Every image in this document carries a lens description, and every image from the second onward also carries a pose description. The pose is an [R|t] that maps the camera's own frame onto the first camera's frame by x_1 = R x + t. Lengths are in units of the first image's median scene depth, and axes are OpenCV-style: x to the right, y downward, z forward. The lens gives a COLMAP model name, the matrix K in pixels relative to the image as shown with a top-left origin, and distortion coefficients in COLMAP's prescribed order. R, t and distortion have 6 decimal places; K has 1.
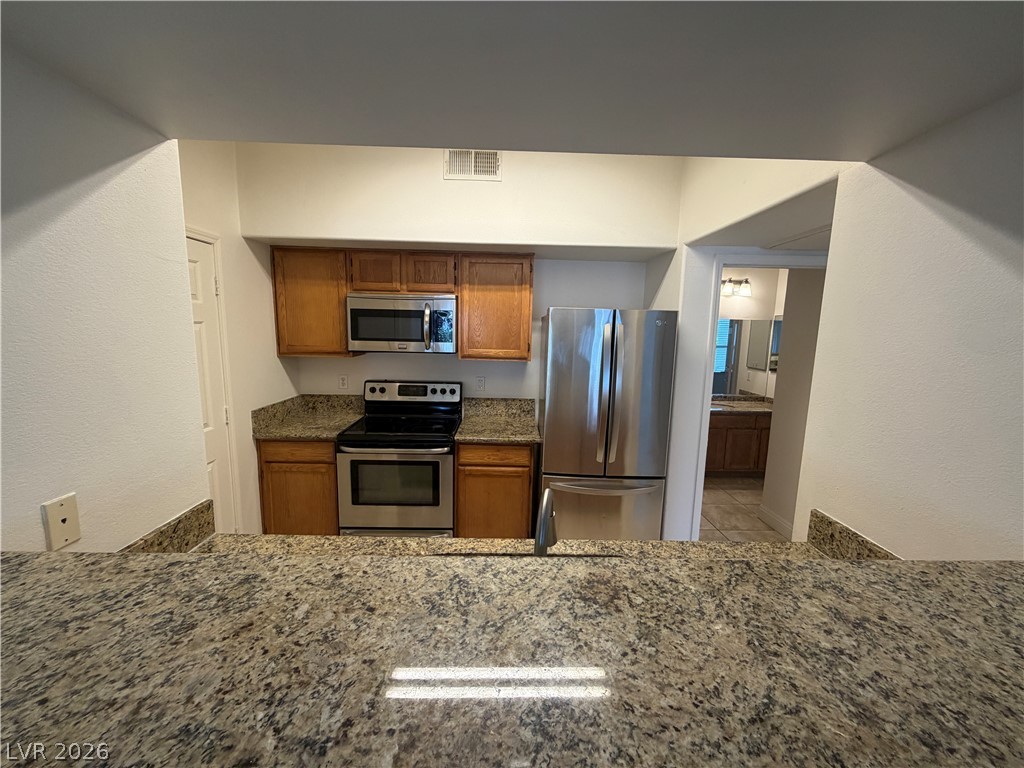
lens RADIAL K [[408.2, 0, 512.0], [0, 408.2, 384.0], [0, 0, 1]] dist [0.000120, -0.000076]
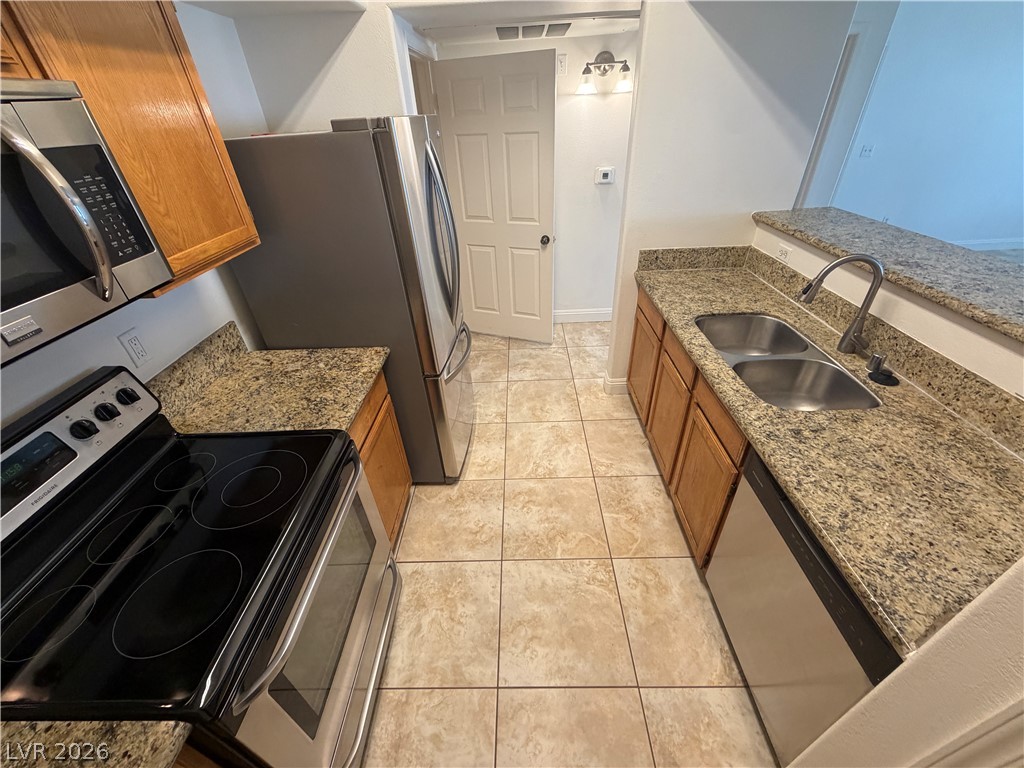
lens RADIAL K [[408.2, 0, 512.0], [0, 408.2, 384.0], [0, 0, 1]] dist [0.000120, -0.000076]
pose [[0.027914, -0.579786, 0.814290, -0.428830], [0.187490, 0.803187, 0.565453, -0.133508], [-0.981870, 0.136887, 0.131125, 0.611779]]
